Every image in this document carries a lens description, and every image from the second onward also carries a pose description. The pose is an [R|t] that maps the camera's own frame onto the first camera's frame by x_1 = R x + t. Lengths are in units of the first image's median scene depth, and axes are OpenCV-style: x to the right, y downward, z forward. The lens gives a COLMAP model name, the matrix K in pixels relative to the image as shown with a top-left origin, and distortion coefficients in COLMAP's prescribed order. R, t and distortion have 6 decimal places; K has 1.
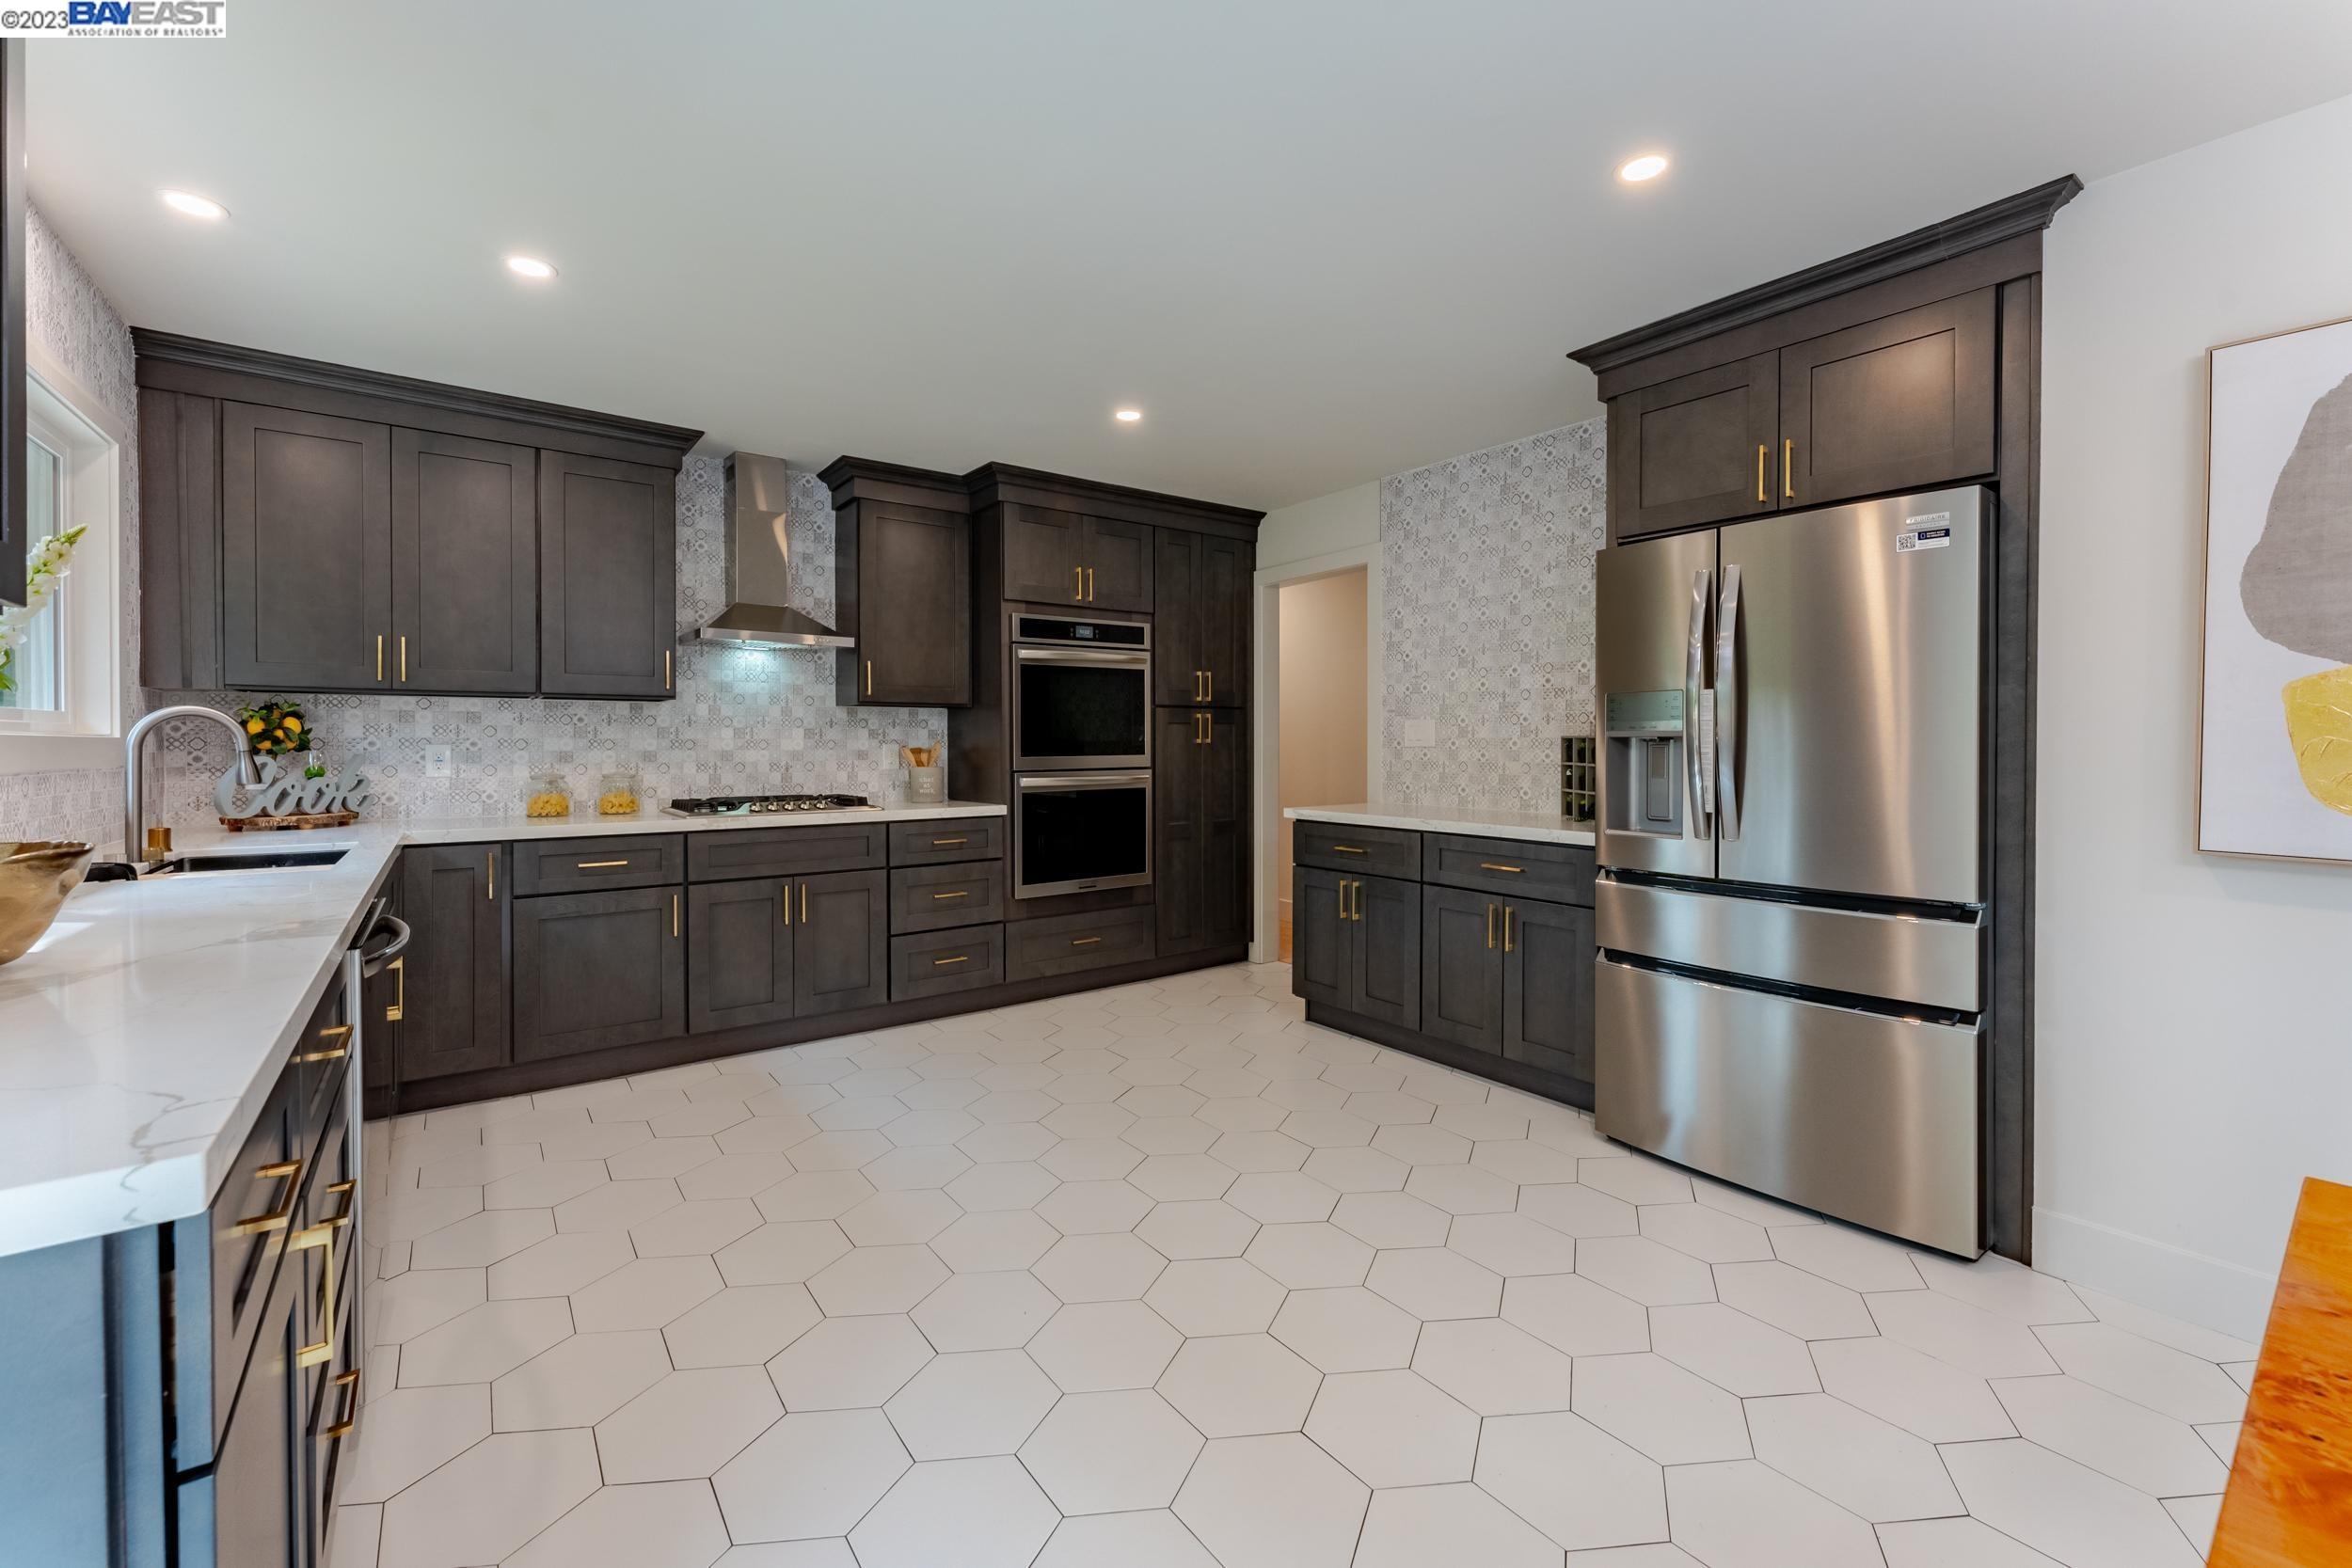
lens RADIAL K [[969.7, 0, 1182.4], [0, 969.7, 745.9], [0, 0, 1]] dist [0.001003, 0.000183]
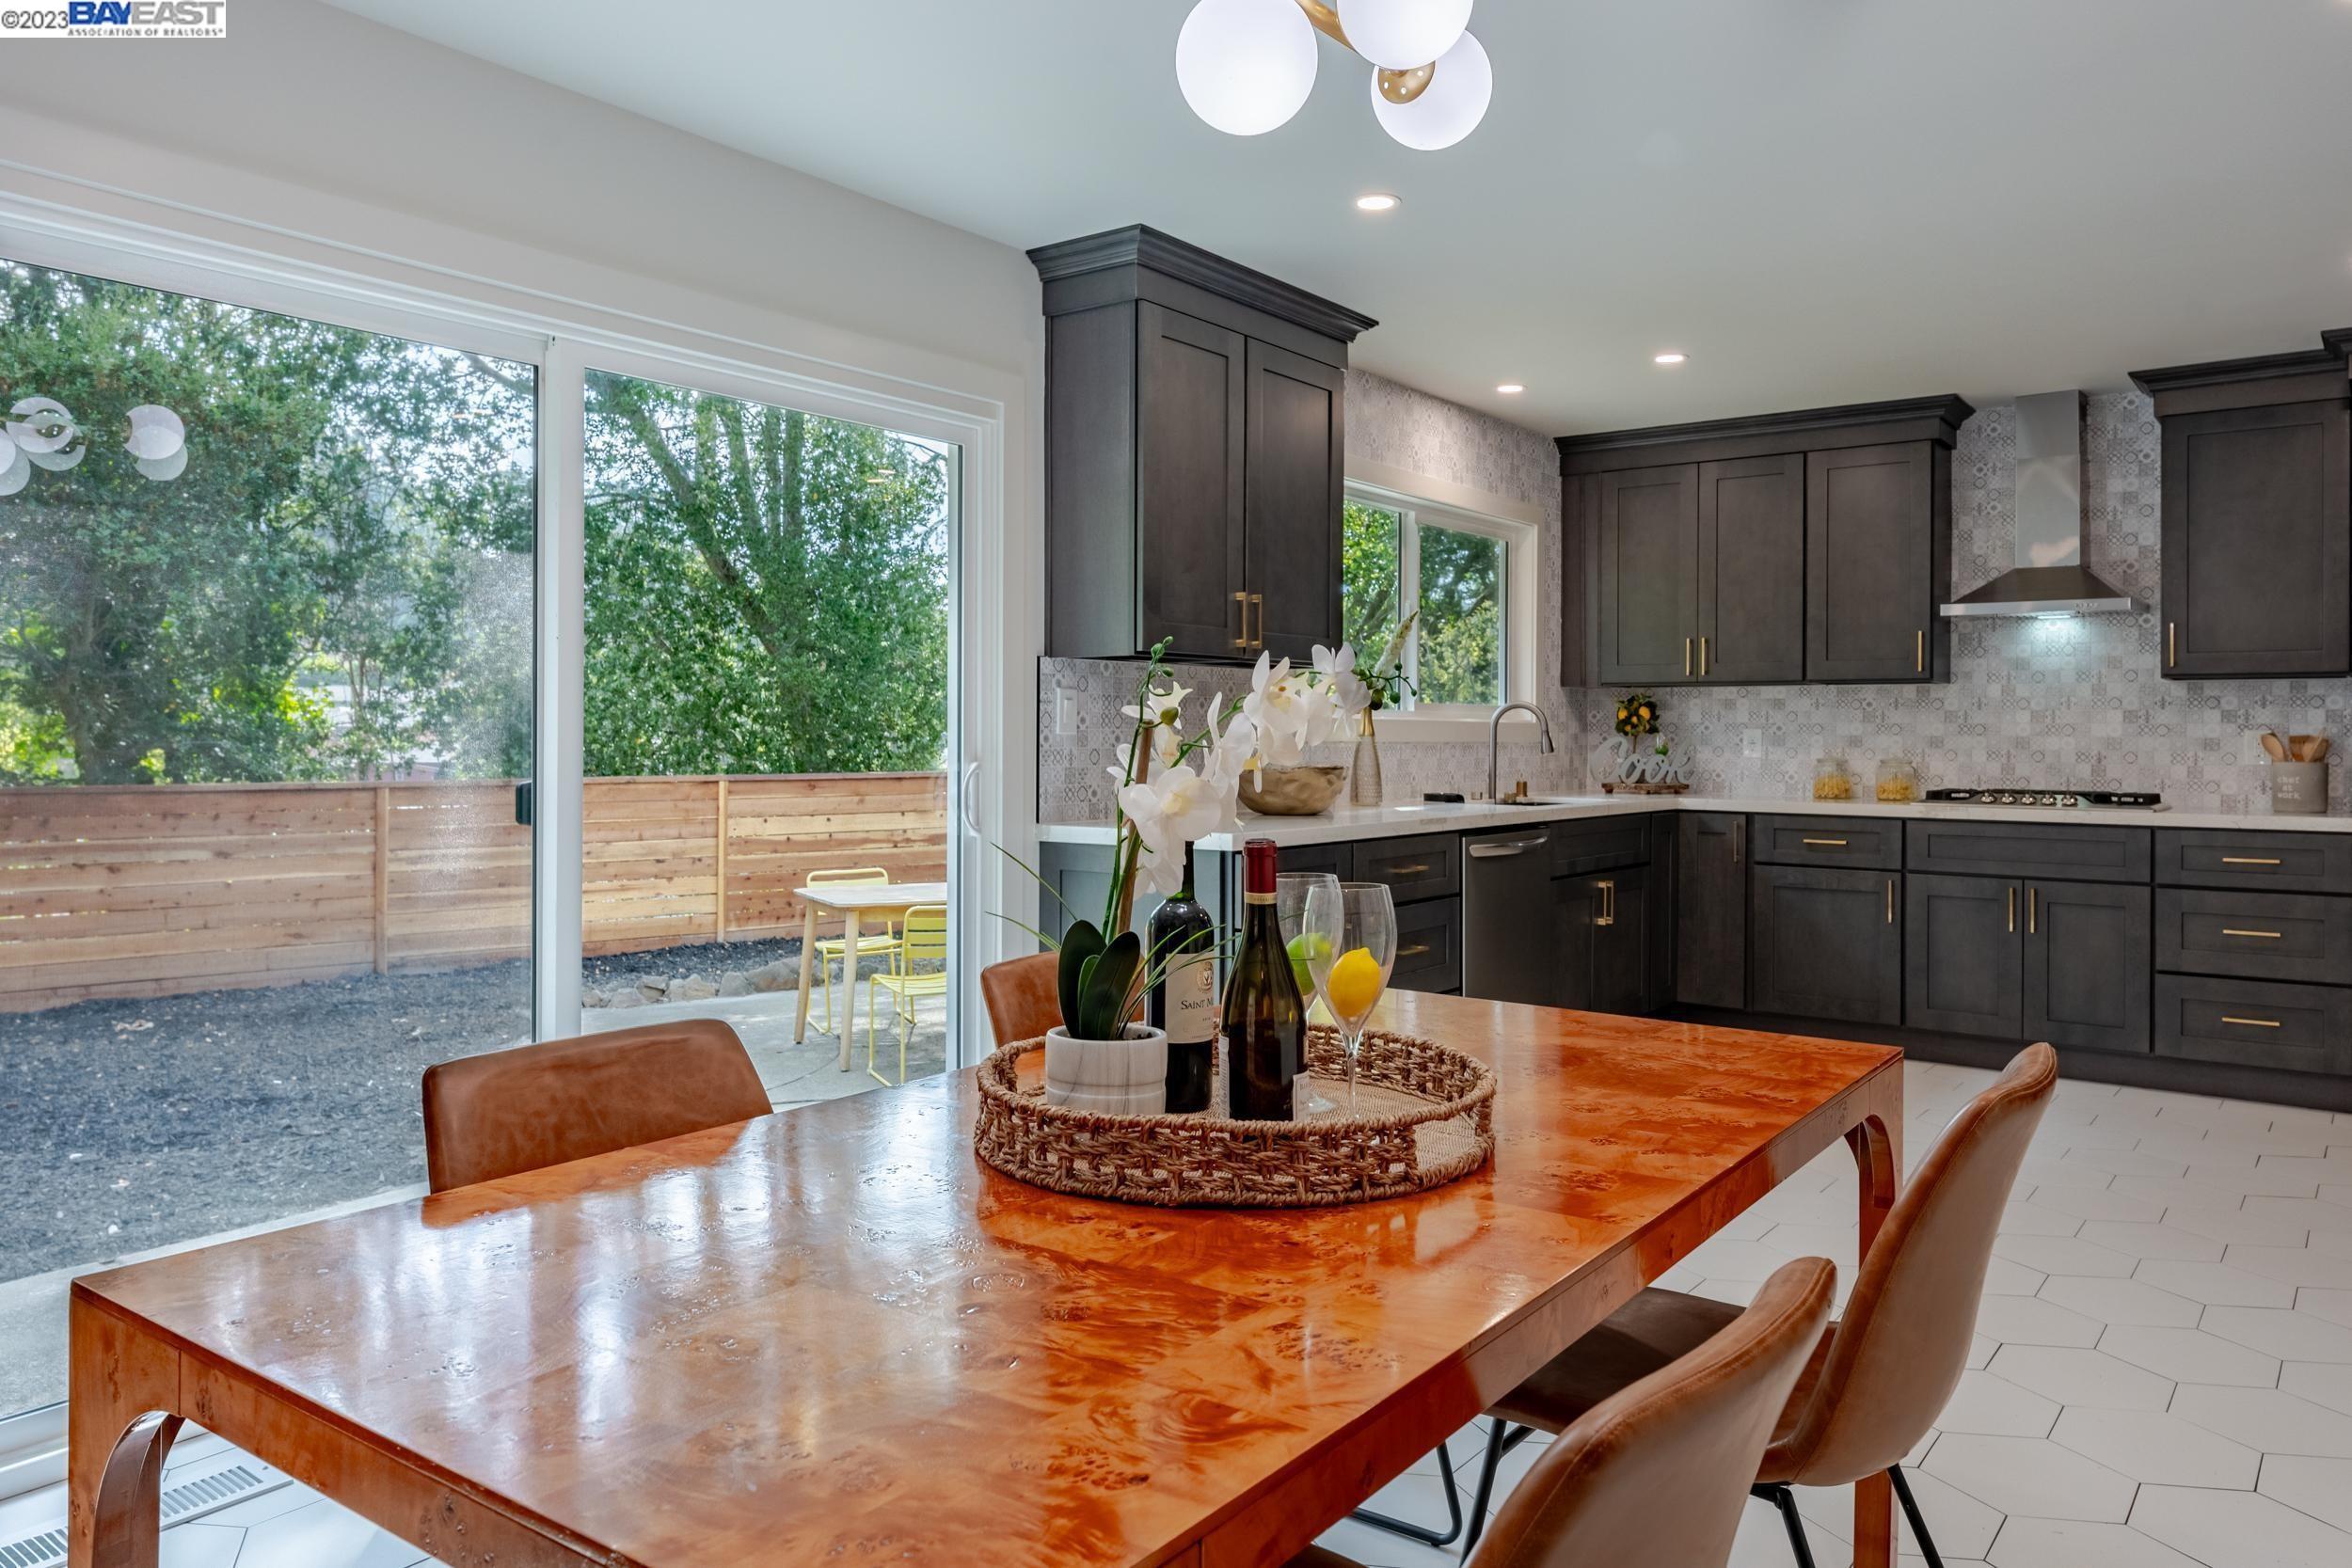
lens RADIAL K [[1617.9, 0, 1176.0], [0, 1617.9, 784.0], [0, 0, 1]] dist [-0.000791, -0.000169]
pose [[0.274645, 0.034936, -0.960911, 0.767599], [-0.005502, 0.999380, 0.034762, 0.000995], [0.961530, -0.004260, 0.274667, -0.140740]]
